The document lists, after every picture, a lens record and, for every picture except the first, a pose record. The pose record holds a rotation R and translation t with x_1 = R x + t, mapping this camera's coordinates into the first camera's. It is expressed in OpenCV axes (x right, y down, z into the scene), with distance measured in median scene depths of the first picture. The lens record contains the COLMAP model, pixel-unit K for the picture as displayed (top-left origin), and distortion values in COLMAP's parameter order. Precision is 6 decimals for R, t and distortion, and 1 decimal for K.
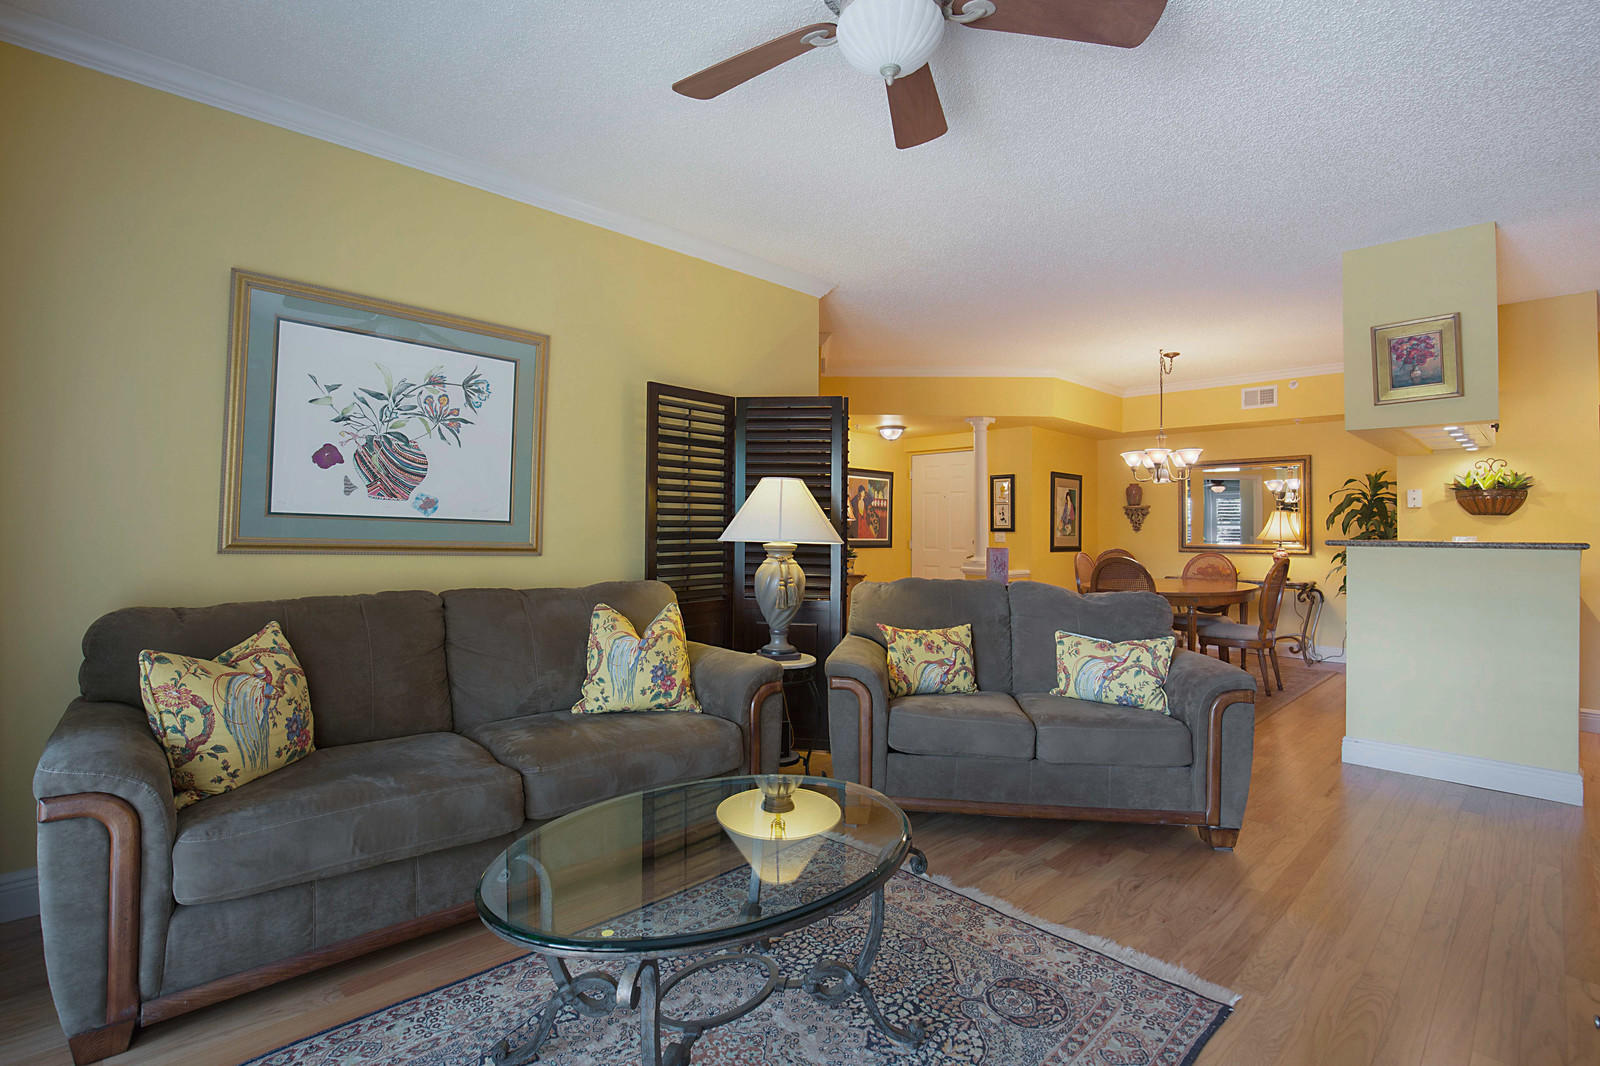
lens RADIAL K [[738.5, 0, 805.9], [0, 738.5, 522.8], [0, 0, 1]] dist [-0.030766, 0.000036]
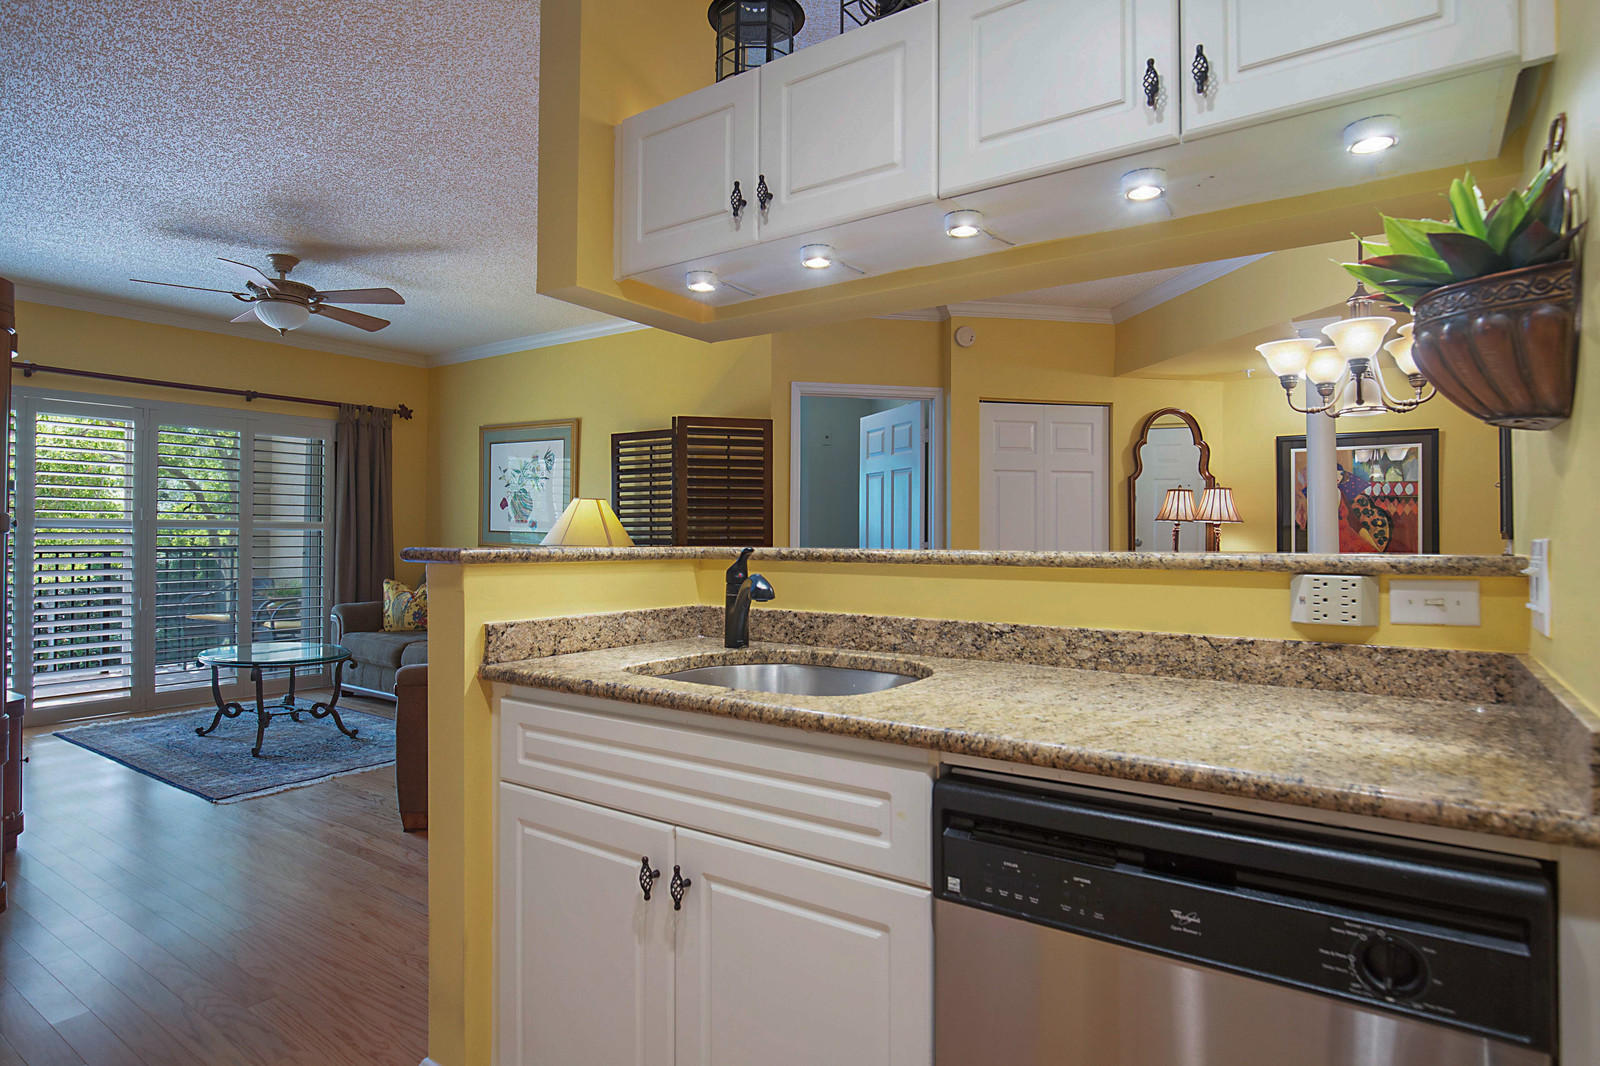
lens RADIAL K [[885.7, 0, 799.8], [0, 885.7, 527.6], [0, 0, 1]] dist [-0.020036, 0.004135]
pose [[0.192195, -0.020791, -0.981137, 0.820889], [0.007851, 0.999776, -0.019648, 0.014335], [0.981325, -0.003927, 0.192315, 0.547504]]
